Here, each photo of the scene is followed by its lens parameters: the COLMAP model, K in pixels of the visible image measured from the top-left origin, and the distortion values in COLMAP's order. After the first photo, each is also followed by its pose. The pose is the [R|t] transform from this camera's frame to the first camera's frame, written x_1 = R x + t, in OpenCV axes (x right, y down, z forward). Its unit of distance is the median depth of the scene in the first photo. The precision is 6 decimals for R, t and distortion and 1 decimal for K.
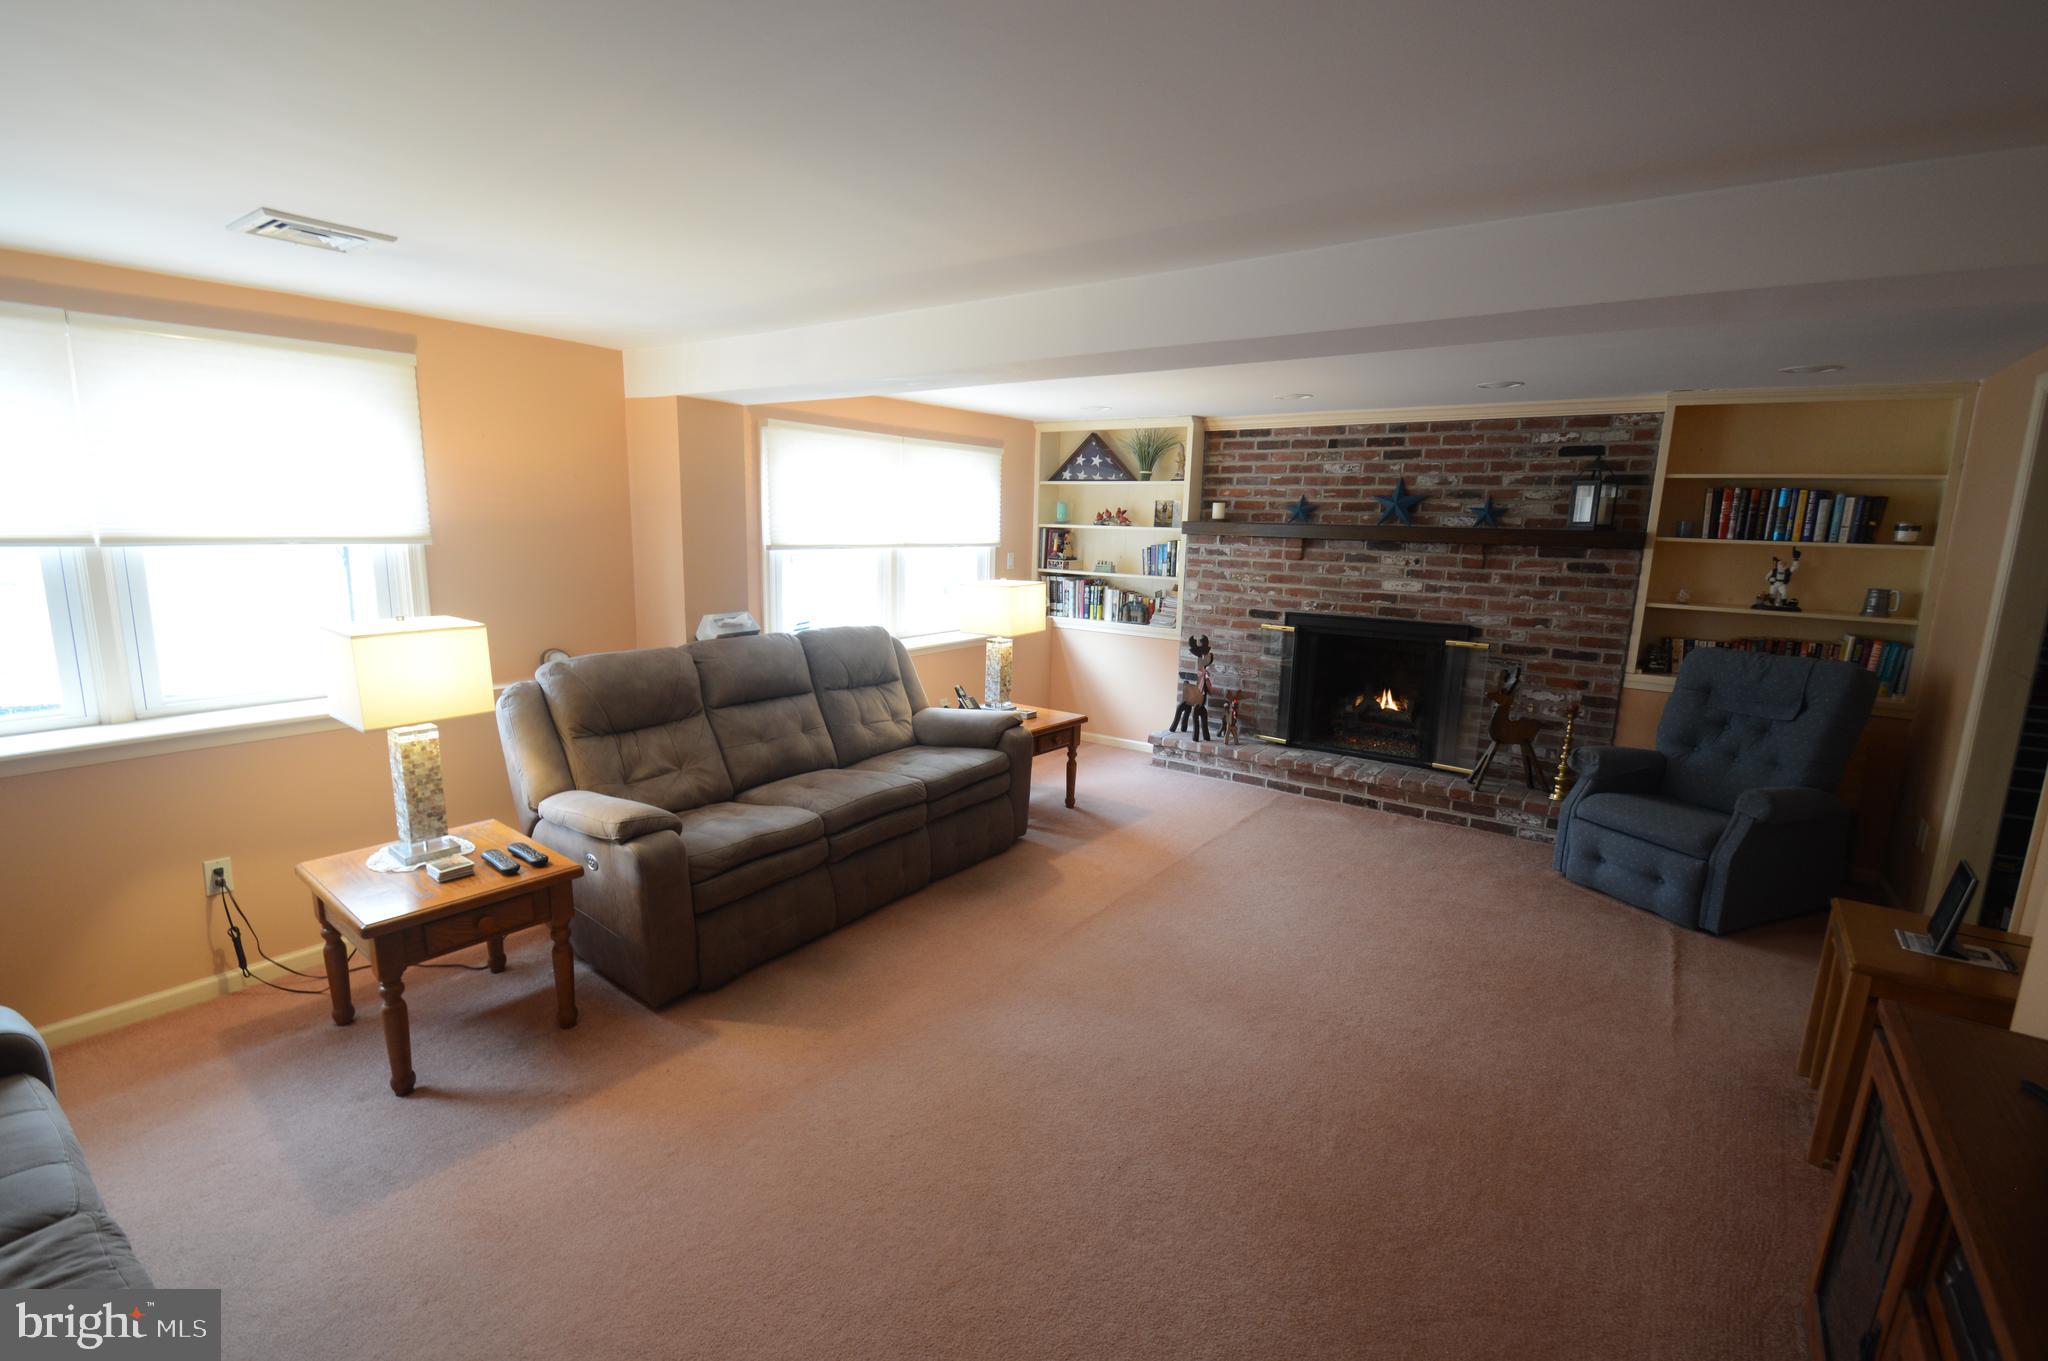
lens RADIAL K [[928.1, 0, 991.7], [0, 928.1, 685.1], [0, 0, 1]] dist [0.001400, -0.000291]
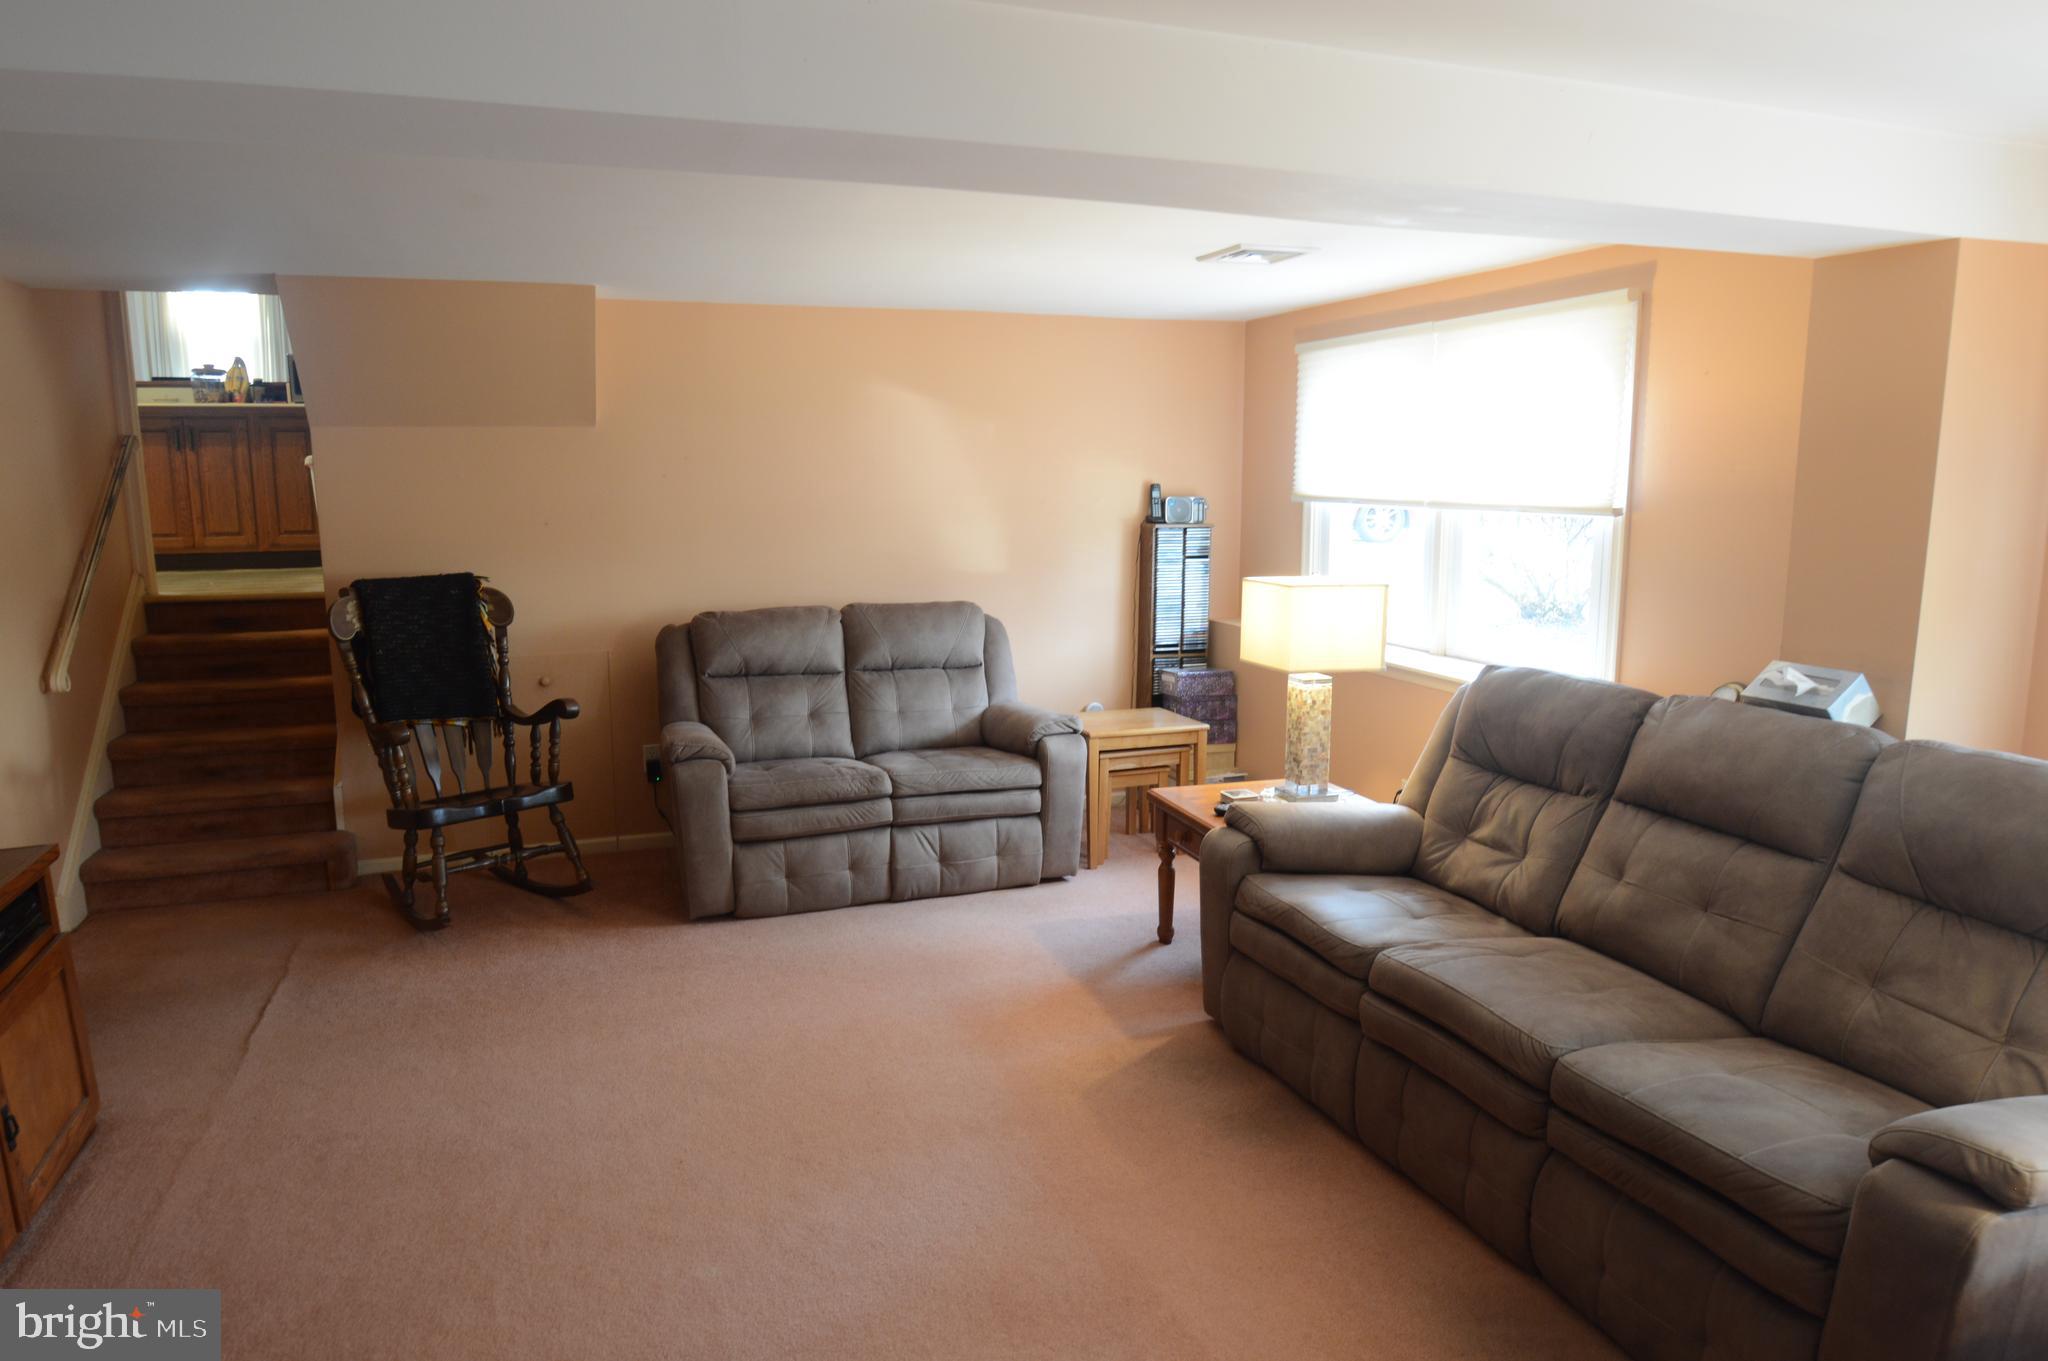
lens RADIAL K [[1337.7, 0, 1024.0], [0, 1337.7, 680.5], [0, 0, 1]] dist [-0.026043, 0.003609]
pose [[-0.538686, 0.111528, -0.835092, 0.767660], [-0.164404, 0.958230, 0.234024, -0.235121], [0.826310, 0.263358, -0.497849, 1.382635]]
